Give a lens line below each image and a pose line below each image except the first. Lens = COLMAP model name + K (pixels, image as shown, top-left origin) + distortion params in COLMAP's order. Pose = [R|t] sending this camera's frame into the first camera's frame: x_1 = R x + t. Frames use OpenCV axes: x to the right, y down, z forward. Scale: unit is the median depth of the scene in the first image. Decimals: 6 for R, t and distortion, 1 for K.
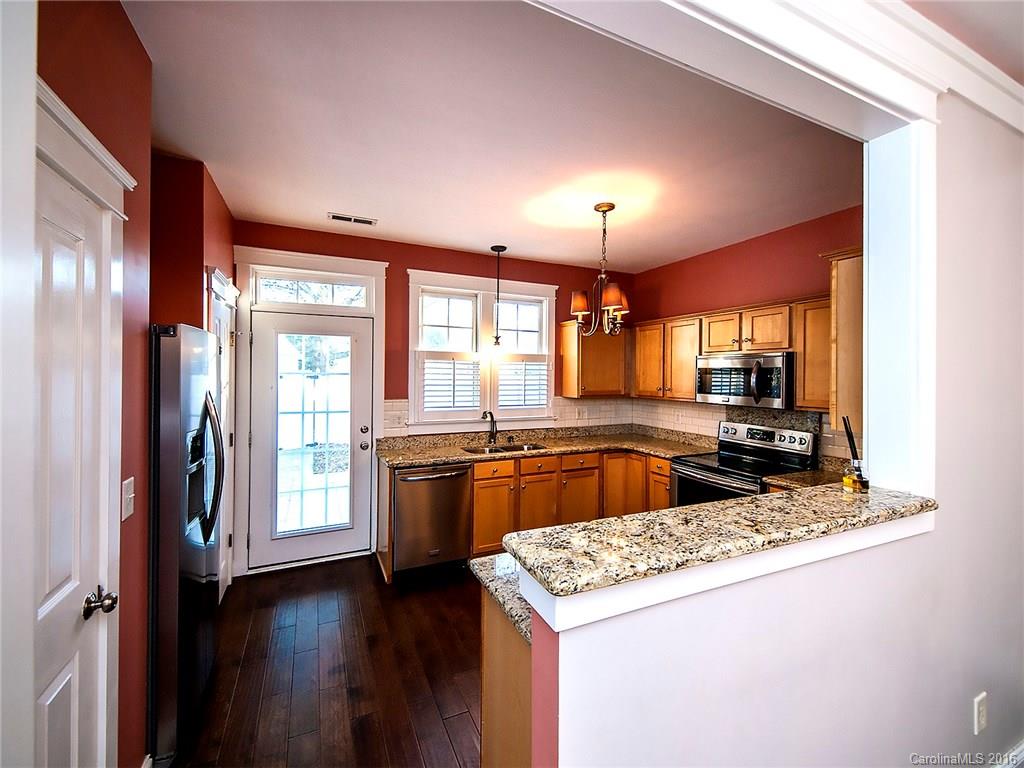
lens RADIAL K [[412.9, 0, 506.5], [0, 412.9, 375.3], [0, 0, 1]] dist [0.003409, -0.003845]
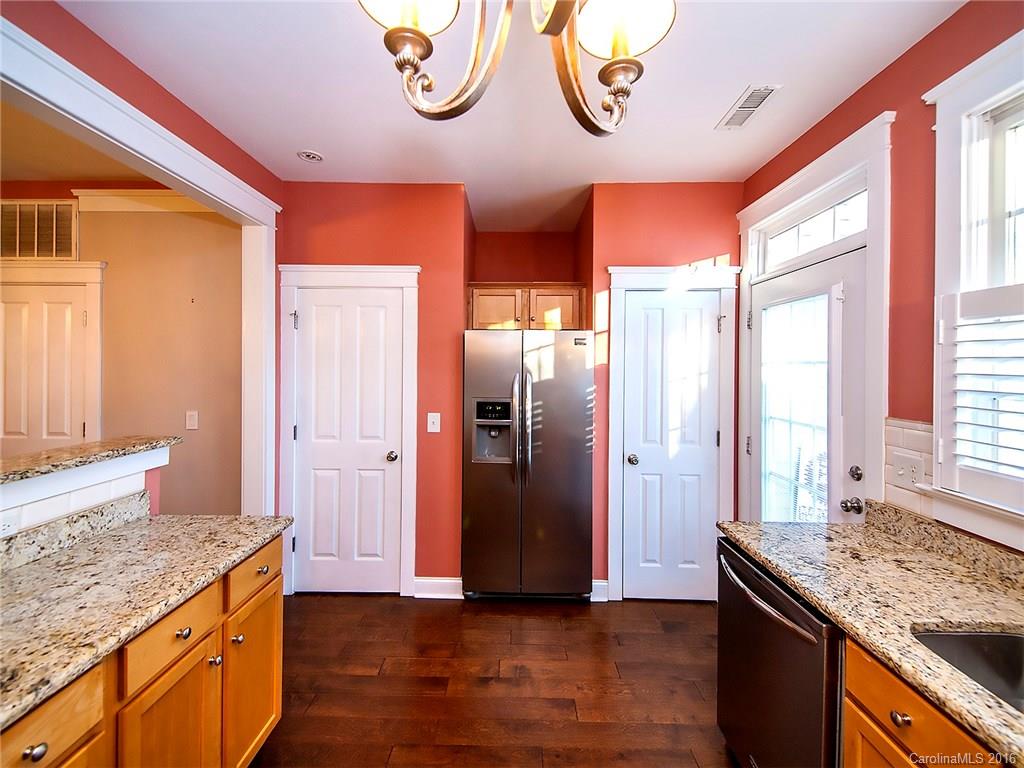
lens RADIAL K [[455.3, 0, 511.1], [0, 455.3, 361.7], [0, 0, 1]] dist [0.003321, 0.000289]
pose [[-0.443651, -0.019894, -0.895979, 0.321576], [-0.016633, 0.999764, -0.013962, 0.010686], [0.896045, 0.008708, -0.443878, 0.832147]]
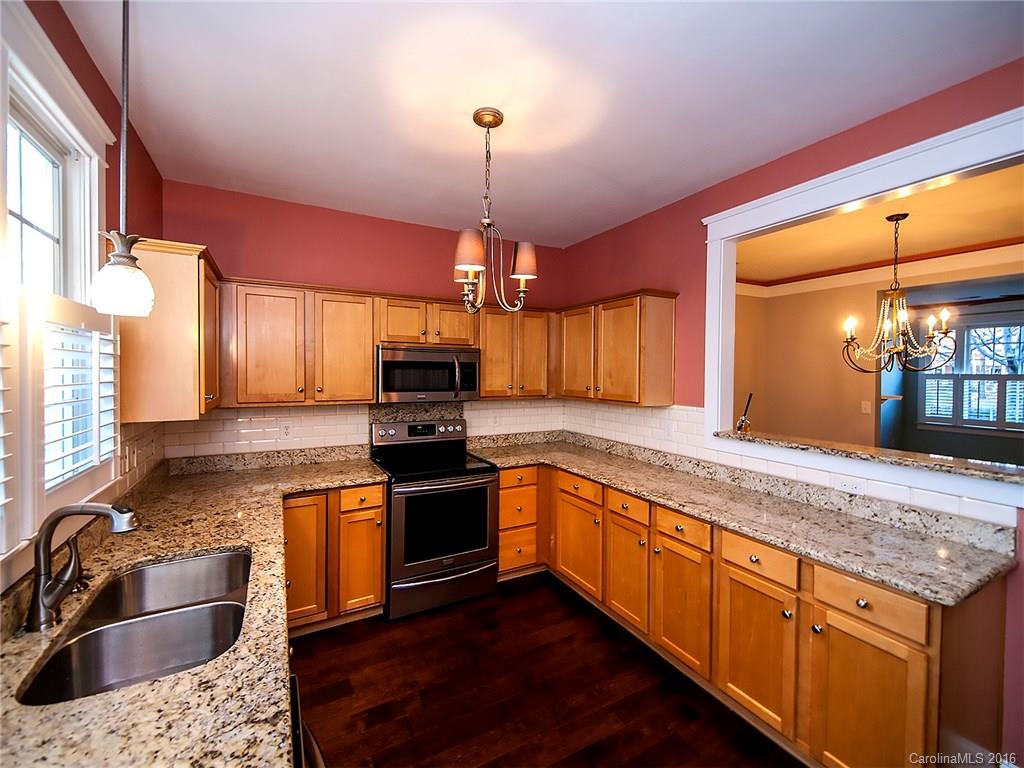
lens RADIAL K [[412.9, 0, 515.3], [0, 412.9, 377.4], [0, 0, 1]] dist [0.003409, -0.003845]
pose [[-0.070057, -0.022364, 0.997292, -0.339683], [-0.005828, 0.999741, 0.022010, -0.003643], [-0.997526, -0.004270, -0.070169, 0.768556]]
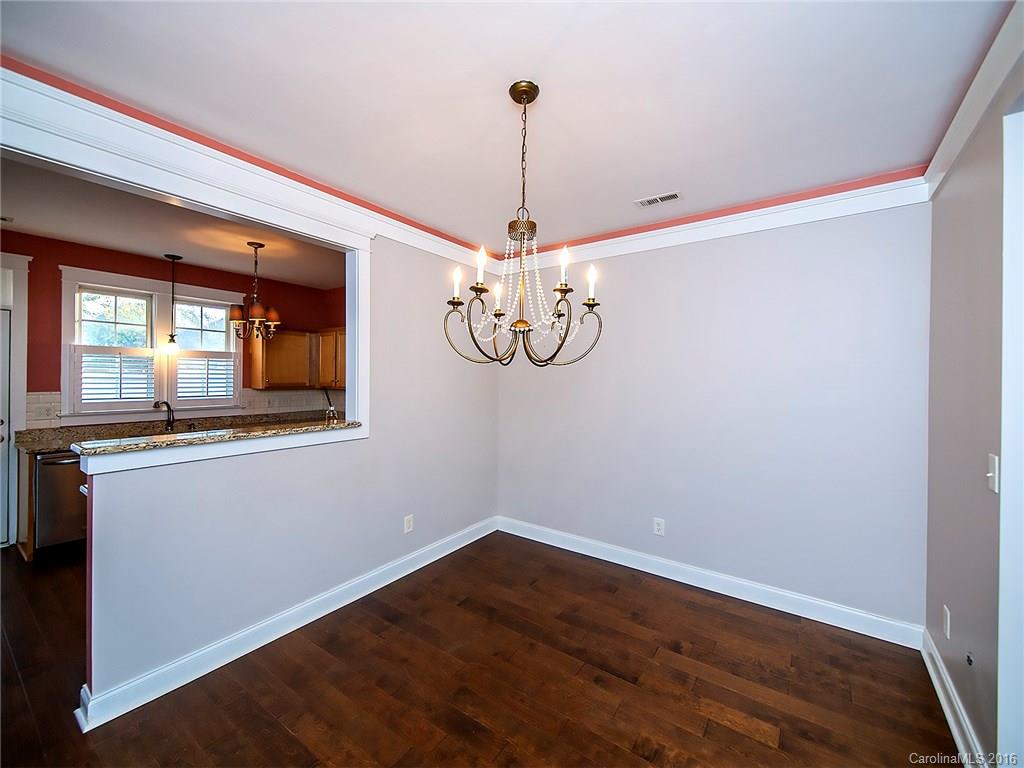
lens RADIAL K [[412.9, 0, 503.7], [0, 412.9, 376.7], [0, 0, 1]] dist [0.003409, -0.003845]
pose [[0.864225, -0.000942, 0.503105, 0.199105], [-0.003390, 0.999965, 0.007695, 0.008758], [-0.503095, -0.008356, 0.864191, -0.443255]]
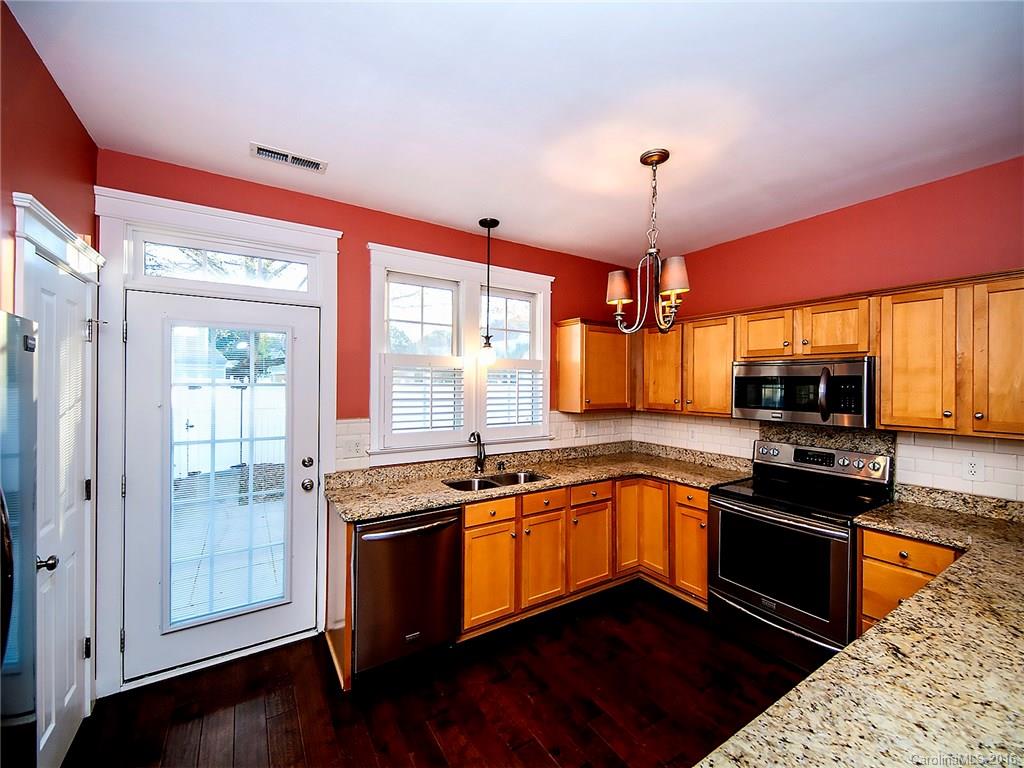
lens RADIAL K [[412.9, 0, 510.2], [0, 412.9, 383.5], [0, 0, 1]] dist [0.003409, -0.003845]
pose [[0.991287, -0.001919, 0.131704, -0.085564], [0.002015, 0.999998, -0.000602, -0.004175], [-0.131702, 0.000862, 0.991289, 0.230978]]
